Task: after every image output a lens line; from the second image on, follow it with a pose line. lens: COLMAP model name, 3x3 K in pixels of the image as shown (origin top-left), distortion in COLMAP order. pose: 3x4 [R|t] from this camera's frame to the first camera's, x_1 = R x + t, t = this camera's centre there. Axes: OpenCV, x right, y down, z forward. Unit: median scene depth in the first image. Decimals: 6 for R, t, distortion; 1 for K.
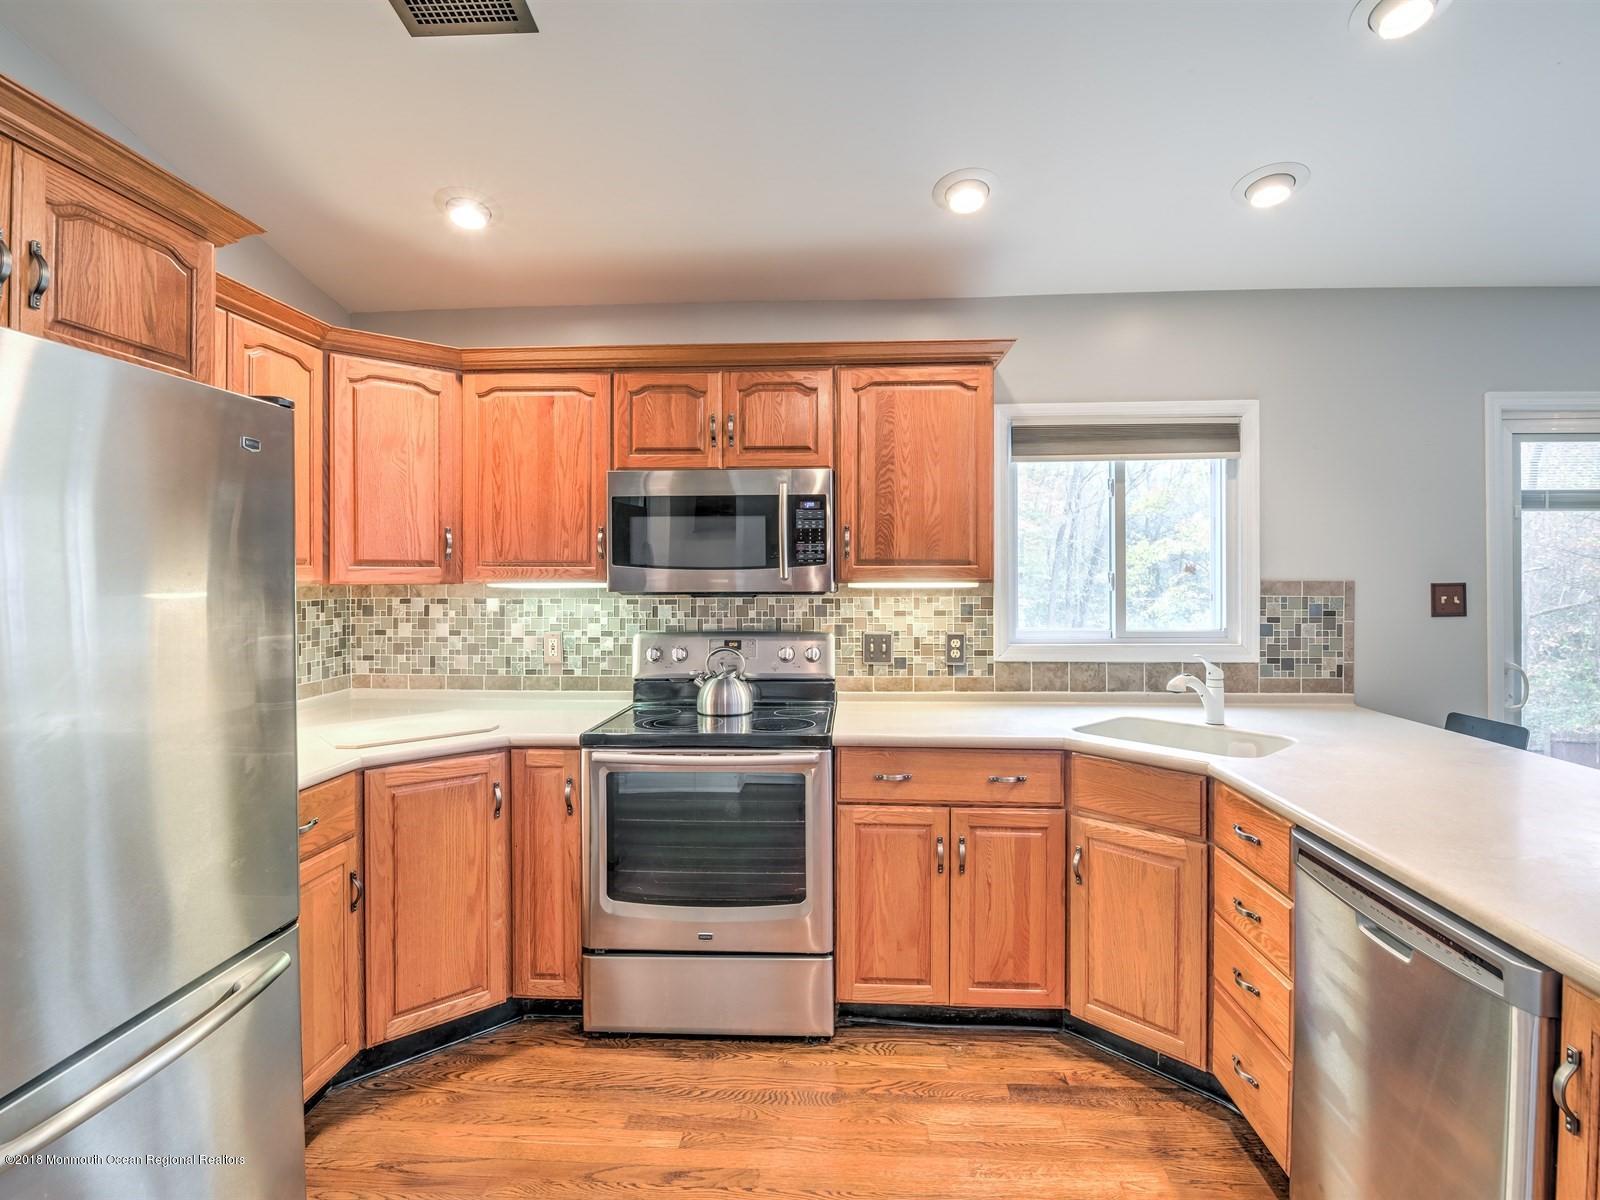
lens RADIAL K [[774.2, 0, 818.2], [0, 774.2, 578.1], [0, 0, 1]] dist [-0.001258, -0.005697]
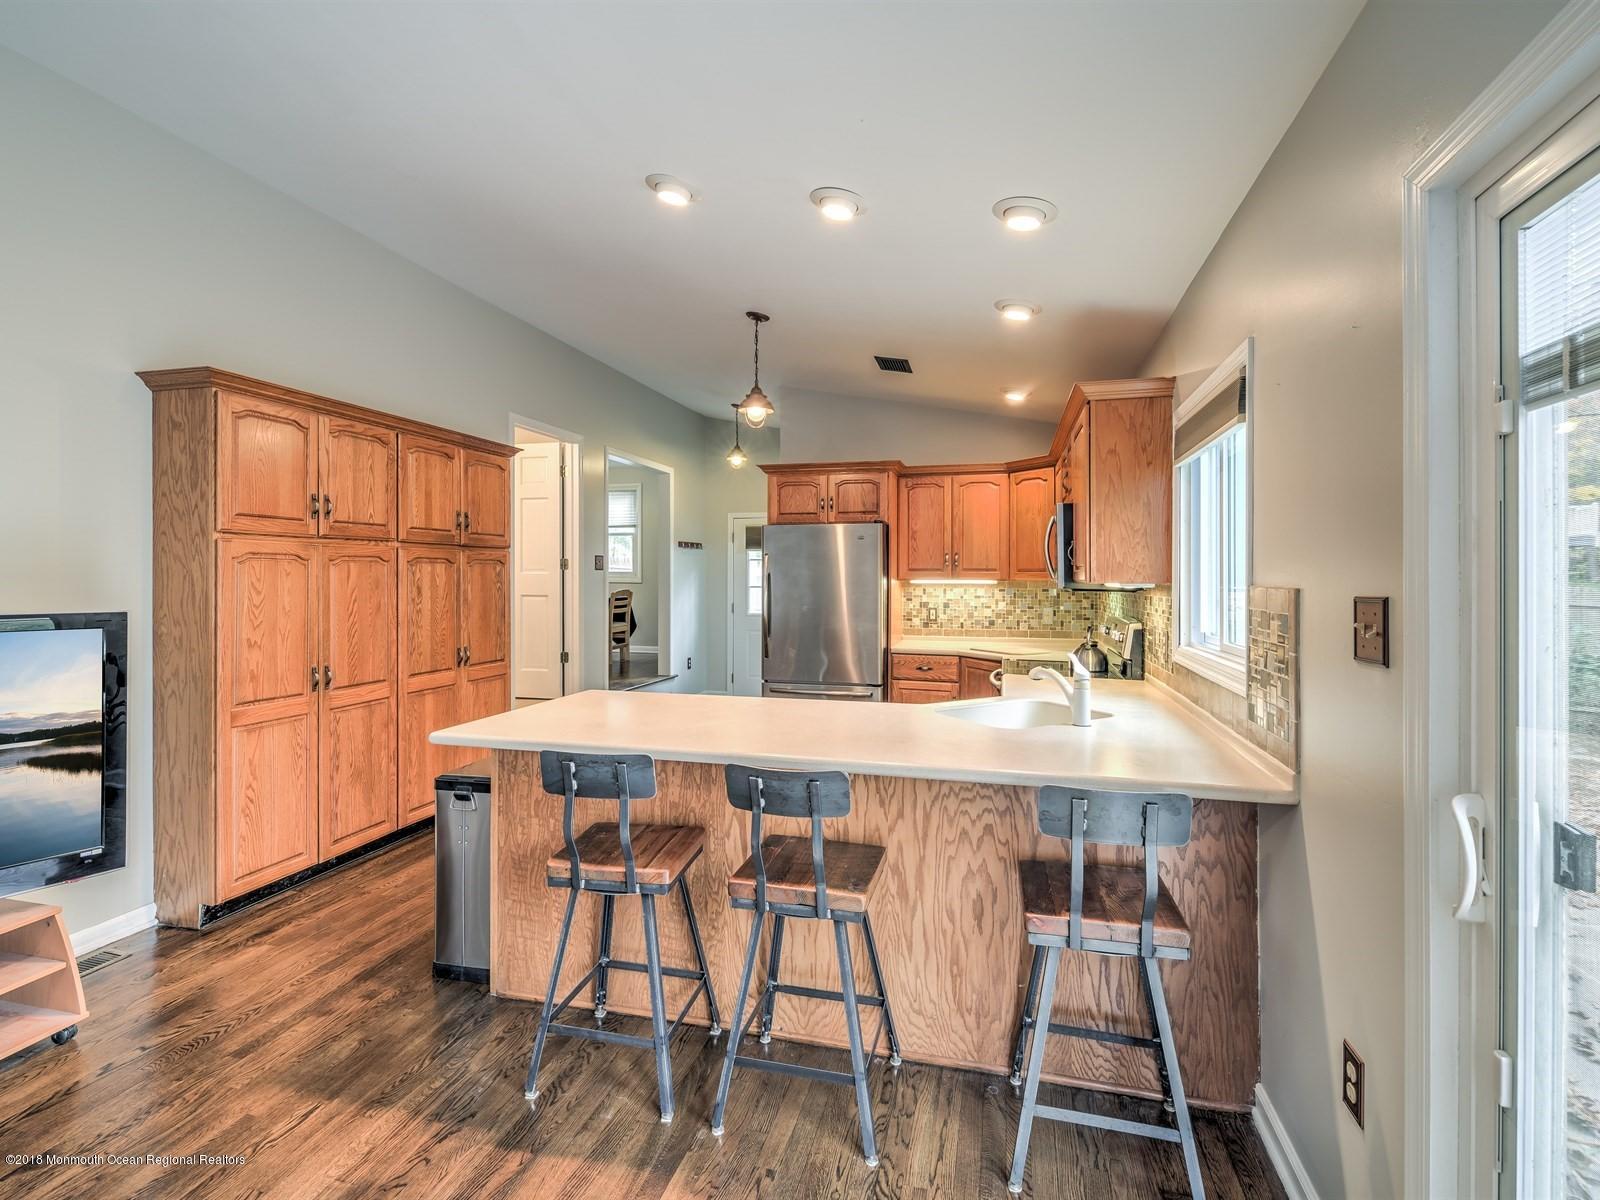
lens RADIAL K [[774.2, 0, 779.2], [0, 774.2, 578.5], [0, 0, 1]] dist [-0.001258, -0.005697]
pose [[-0.193640, 0.005034, -0.981060, 1.339342], [-0.006816, 0.999956, 0.006476, -0.004535], [0.981049, 0.007941, -0.193597, 0.648518]]
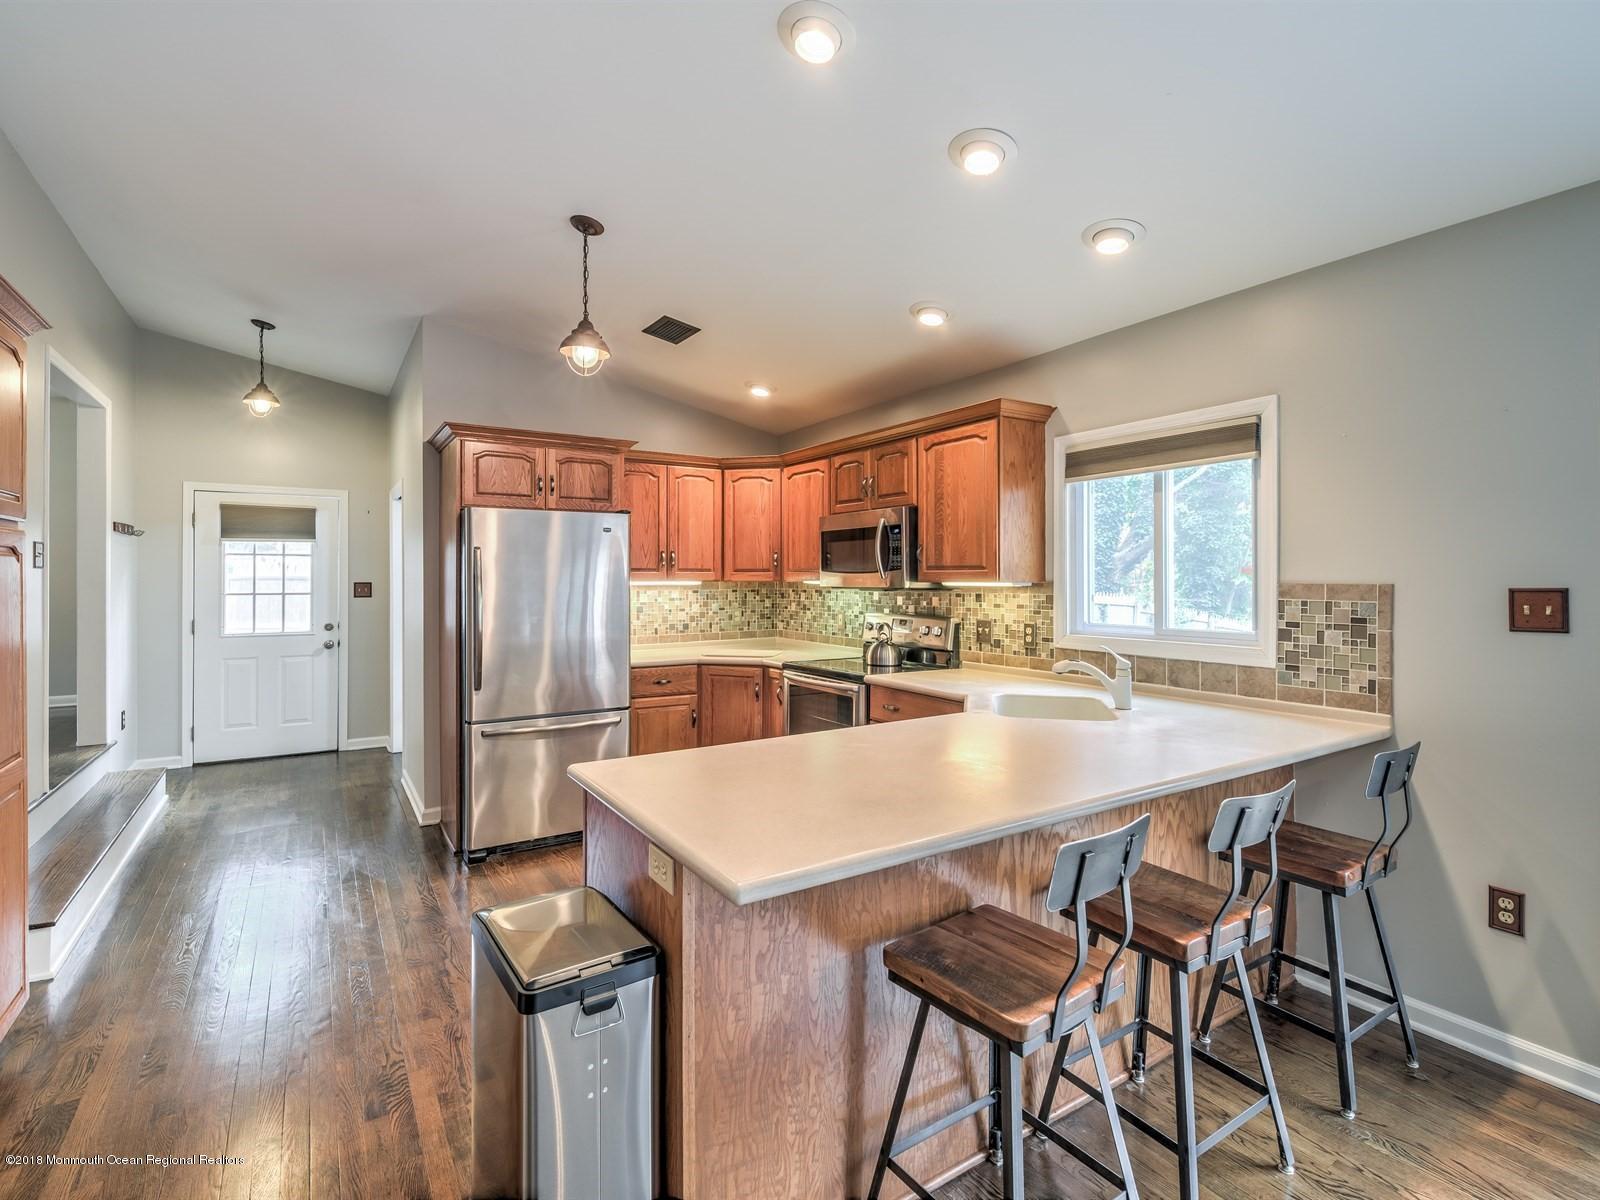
lens RADIAL K [[774.2, 0, 846.1], [0, 774.2, 578.6], [0, 0, 1]] dist [-0.001258, -0.005697]
pose [[0.606793, 0.002919, -0.794855, 1.008517], [-0.005457, 0.999985, -0.000494, 0.001268], [0.794841, 0.004637, 0.606799, -0.006497]]
